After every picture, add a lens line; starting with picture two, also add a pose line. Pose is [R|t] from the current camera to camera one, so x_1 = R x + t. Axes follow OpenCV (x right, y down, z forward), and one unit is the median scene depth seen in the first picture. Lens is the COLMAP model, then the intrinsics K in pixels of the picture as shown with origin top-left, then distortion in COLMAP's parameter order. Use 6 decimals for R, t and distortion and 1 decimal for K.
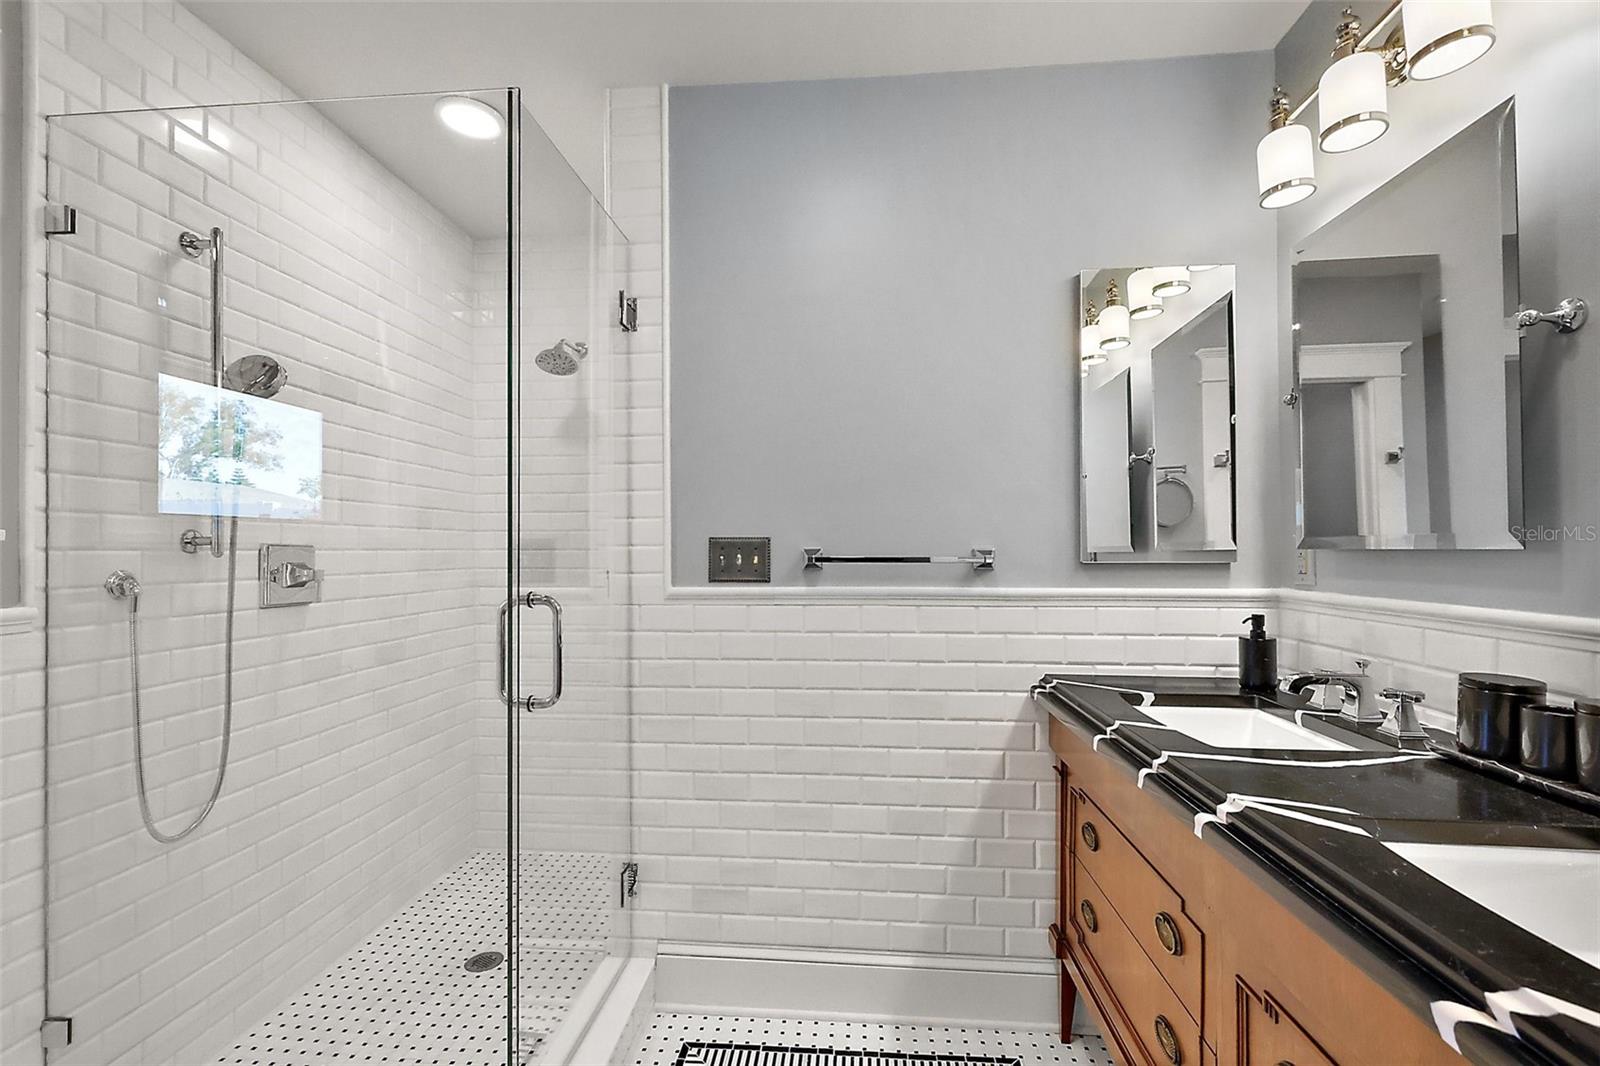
lens RADIAL K [[695.6, 0, 802.6], [0, 695.6, 538.2], [0, 0, 1]] dist [-0.004904, 0.000651]
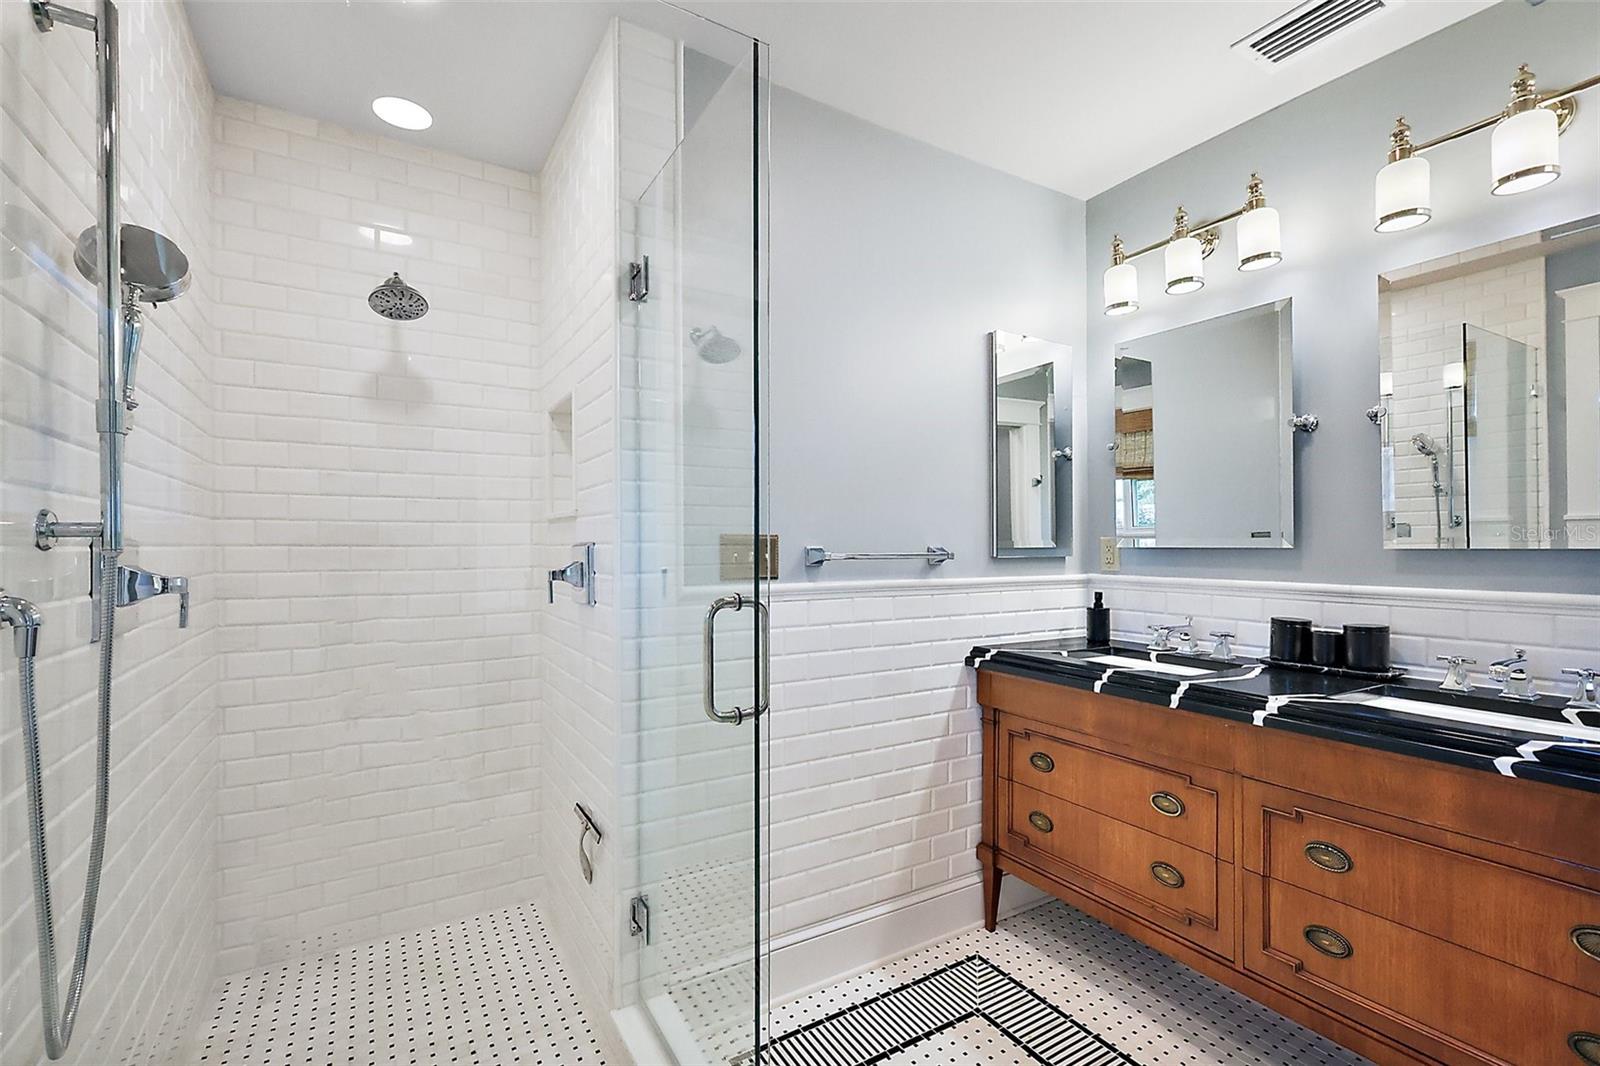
lens RADIAL K [[695.6, 0, 803.2], [0, 695.6, 539.9], [0, 0, 1]] dist [-0.004904, 0.000651]
pose [[0.810597, 0.007838, 0.585552, -0.635719], [-0.011074, 0.999937, 0.001946, 0.004073], [-0.585500, -0.008062, 0.810632, 0.161535]]
